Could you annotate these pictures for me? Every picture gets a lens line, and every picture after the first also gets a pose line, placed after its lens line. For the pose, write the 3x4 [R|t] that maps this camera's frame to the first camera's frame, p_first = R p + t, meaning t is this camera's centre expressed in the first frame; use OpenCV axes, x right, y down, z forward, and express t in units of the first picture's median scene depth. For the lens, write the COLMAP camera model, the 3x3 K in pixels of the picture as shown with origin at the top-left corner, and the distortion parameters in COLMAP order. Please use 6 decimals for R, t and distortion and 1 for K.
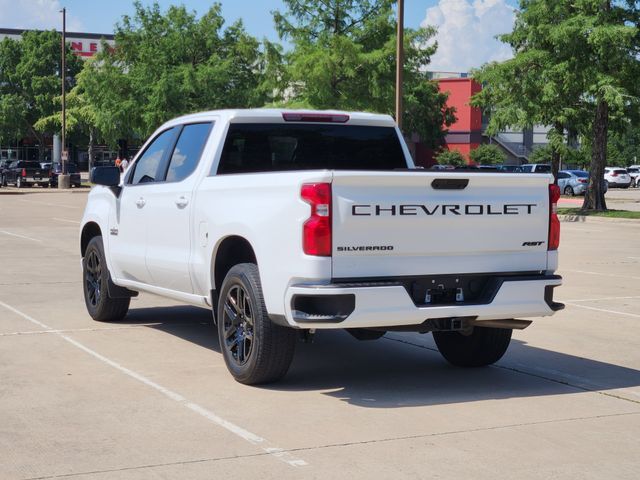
lens RADIAL K [[1229.0, 0, 345.9], [0, 1229.0, 238.4], [0, 0, 1]] dist [-0.654671, 5.509666]
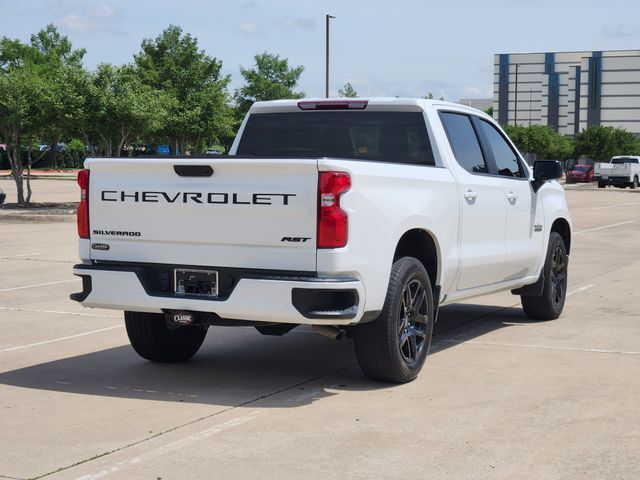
lens RADIAL K [[1229.0, 0, 345.9], [0, 1229.0, 238.4], [0, 0, 1]] dist [-0.654671, 5.509666]
pose [[0.634414, 0.045088, -0.771678, 0.894442], [-0.048345, 0.998657, 0.018604, -0.015149], [0.771480, 0.025504, 0.635742, 0.489018]]
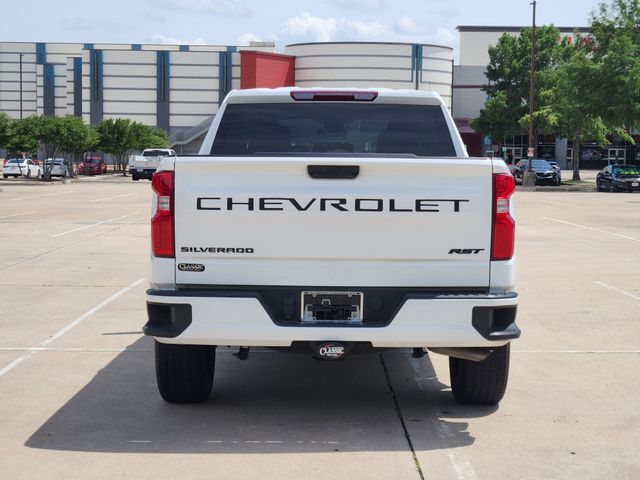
lens RADIAL K [[1229.0, 0, 345.9], [0, 1229.0, 238.4], [0, 0, 1]] dist [-0.654671, 5.509666]
pose [[0.893441, 0.027333, -0.448349, 0.447280], [-0.025986, 0.999620, 0.009156, -0.009106], [0.448429, 0.003470, 0.893812, 0.297129]]
